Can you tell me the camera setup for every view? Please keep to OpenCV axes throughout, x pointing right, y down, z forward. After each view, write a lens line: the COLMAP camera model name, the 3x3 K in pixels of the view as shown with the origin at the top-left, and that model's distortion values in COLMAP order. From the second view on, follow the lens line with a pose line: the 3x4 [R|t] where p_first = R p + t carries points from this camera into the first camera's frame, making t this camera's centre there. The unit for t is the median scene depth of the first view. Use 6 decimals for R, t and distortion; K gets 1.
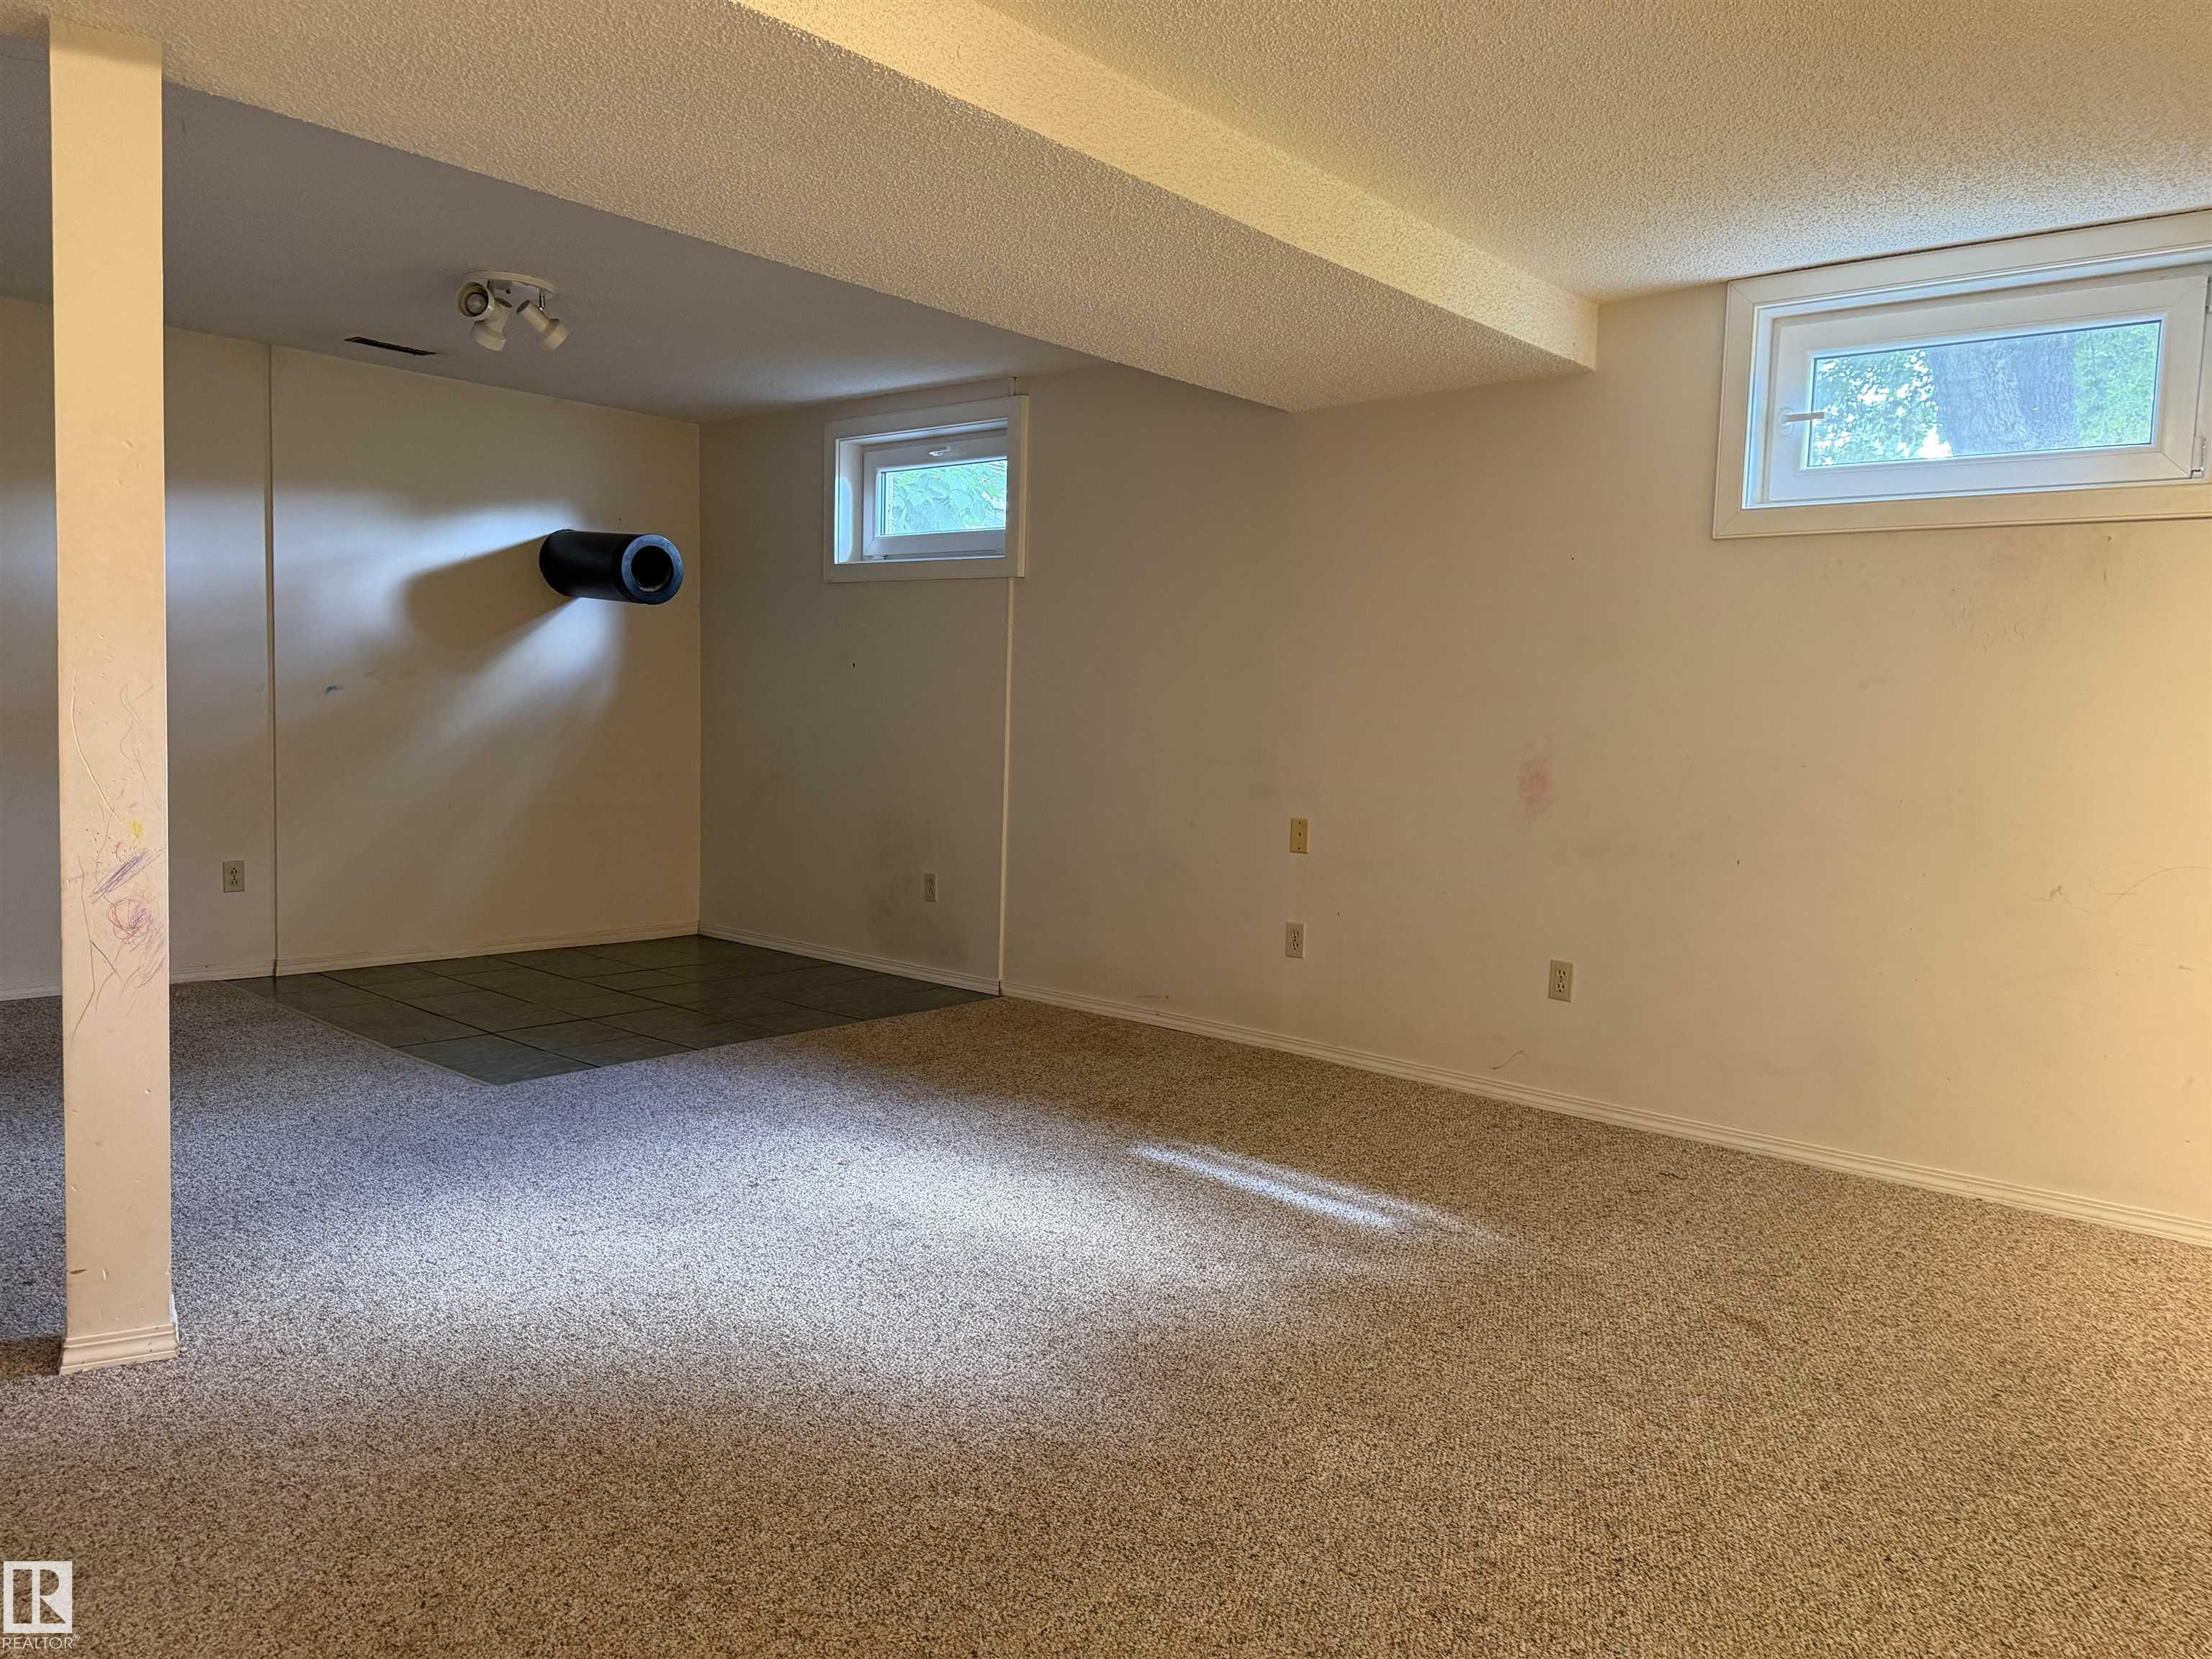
lens RADIAL K [[1554.4, 0, 1100.8], [0, 1554.4, 817.9], [0, 0, 1]] dist [0.130869, -0.200574]
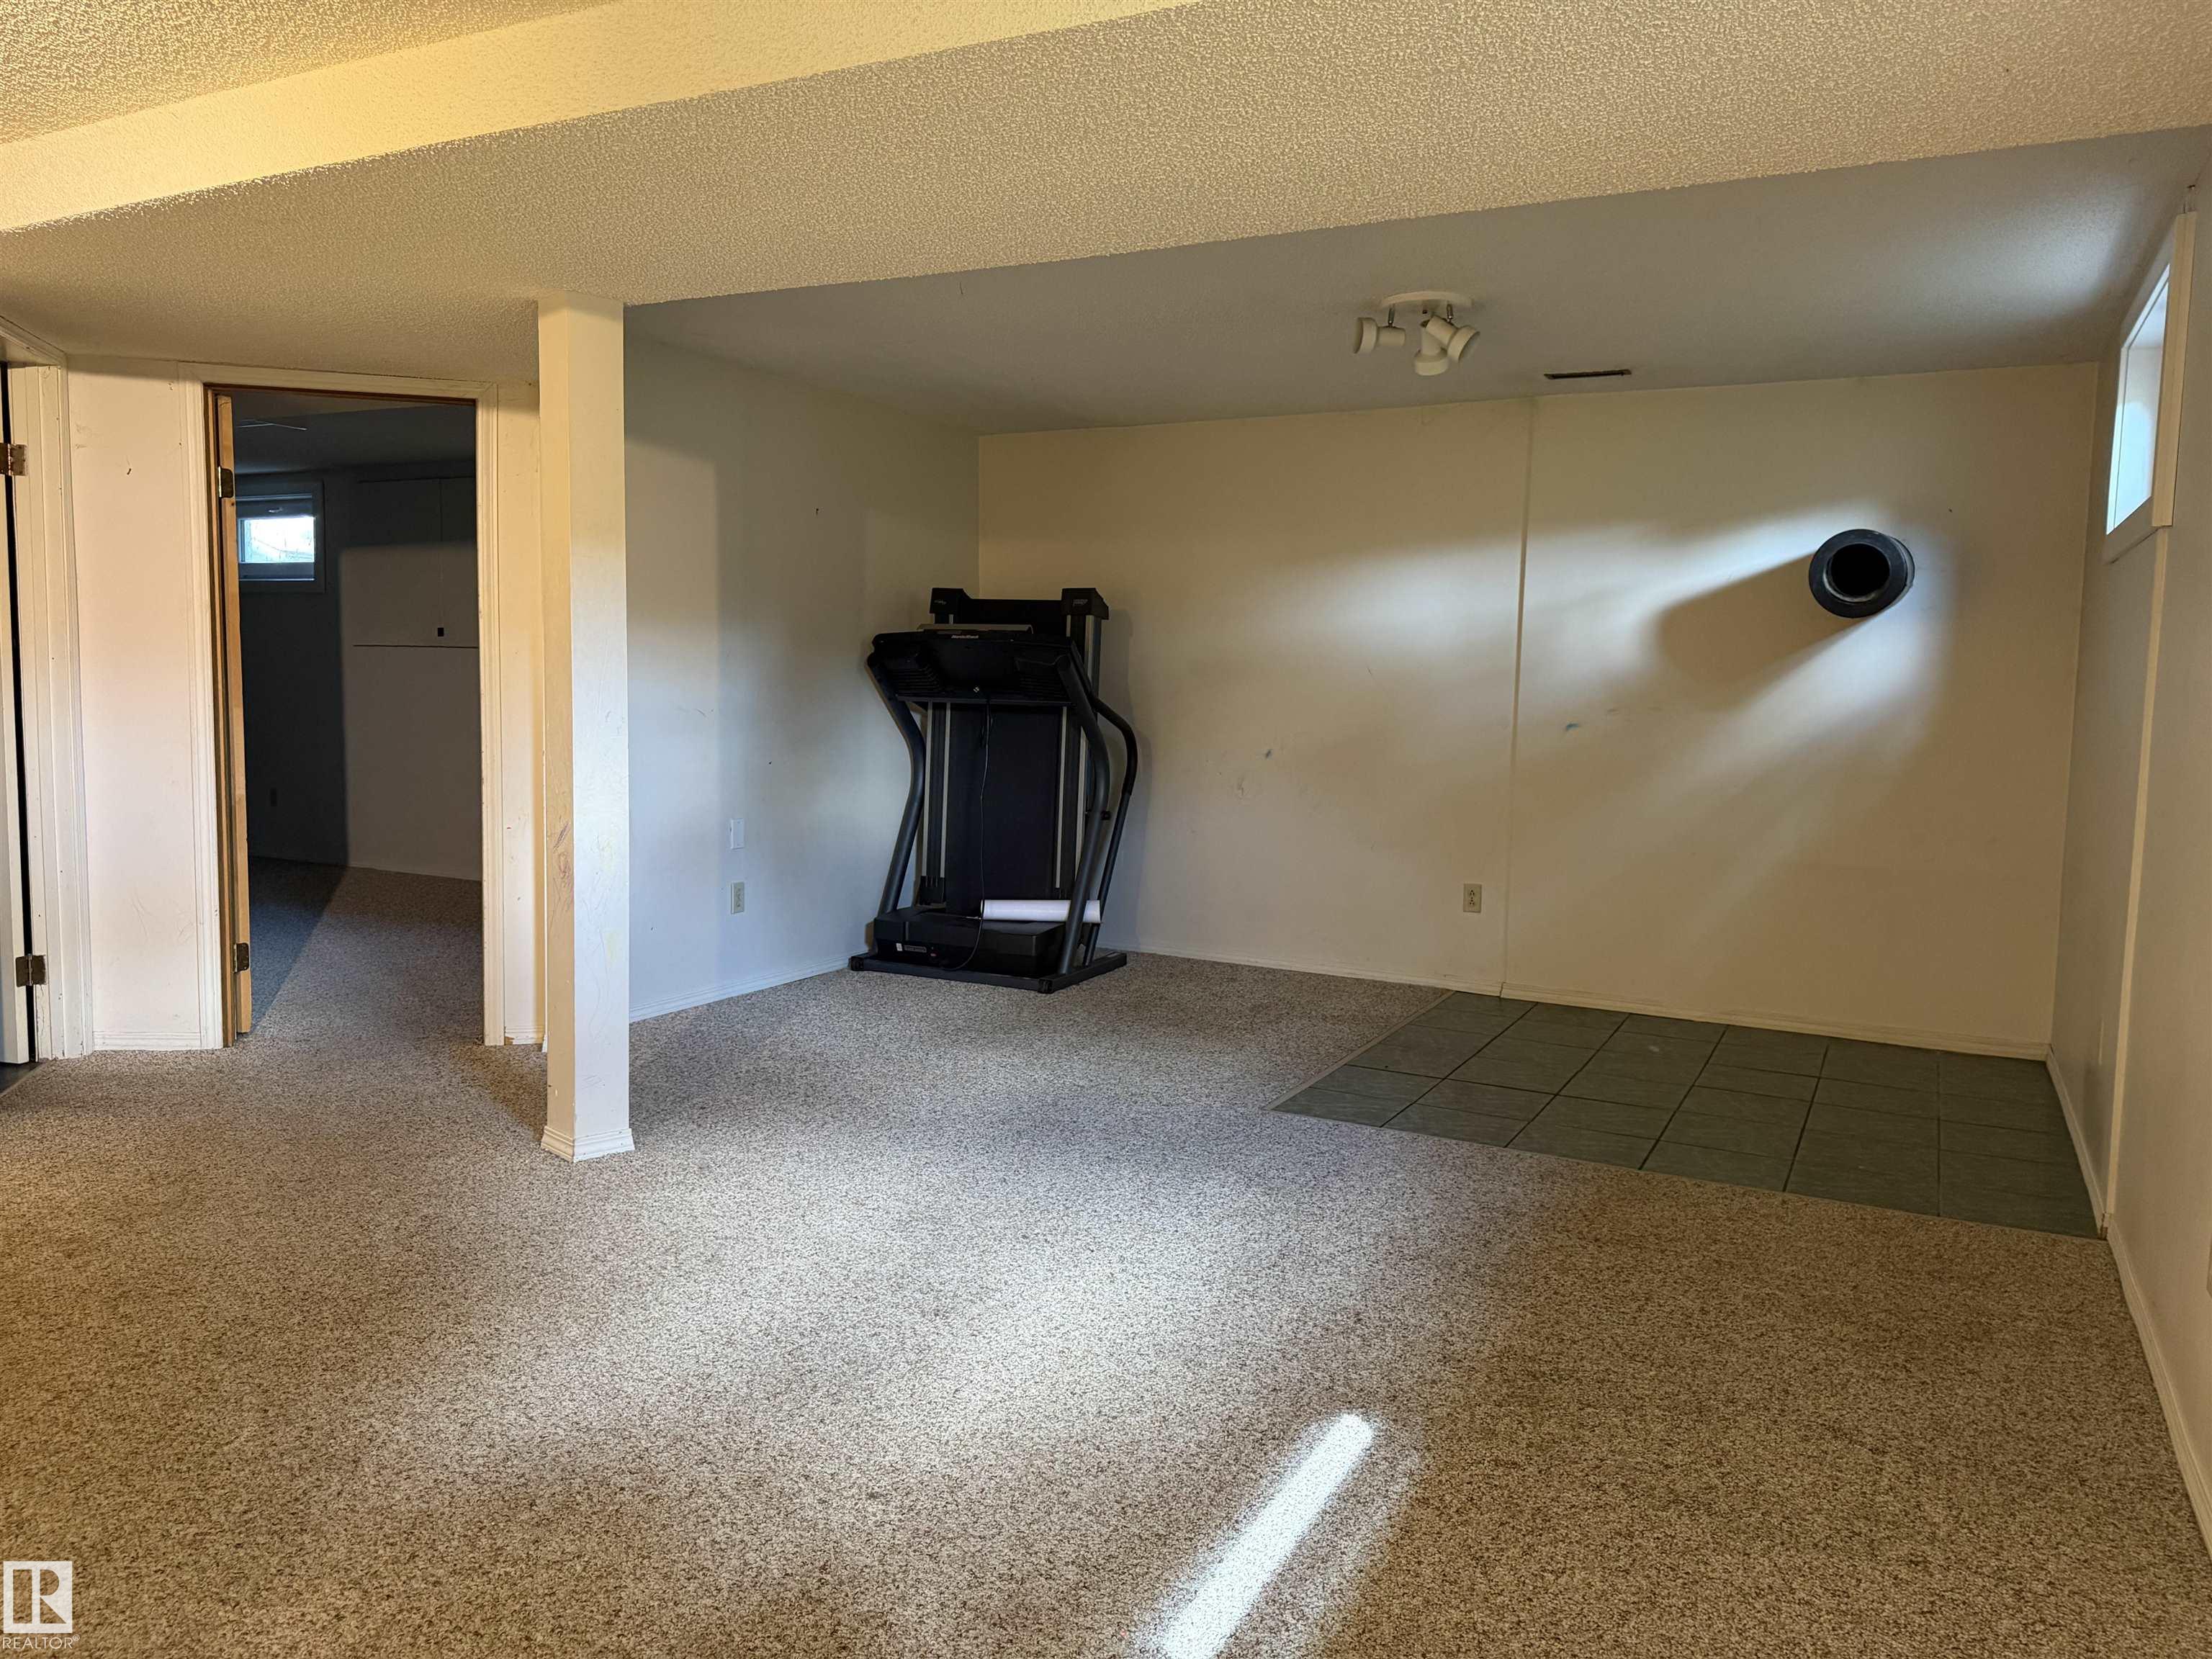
lens RADIAL K [[1554.4, 0, 1100.8], [0, 1554.4, 817.9], [0, 0, 1]] dist [0.130869, -0.200574]
pose [[0.243537, 0.057278, -0.968199, 0.568761], [-0.086593, 0.995552, 0.037115, -0.047492], [0.966018, 0.074800, 0.247414, 0.646131]]
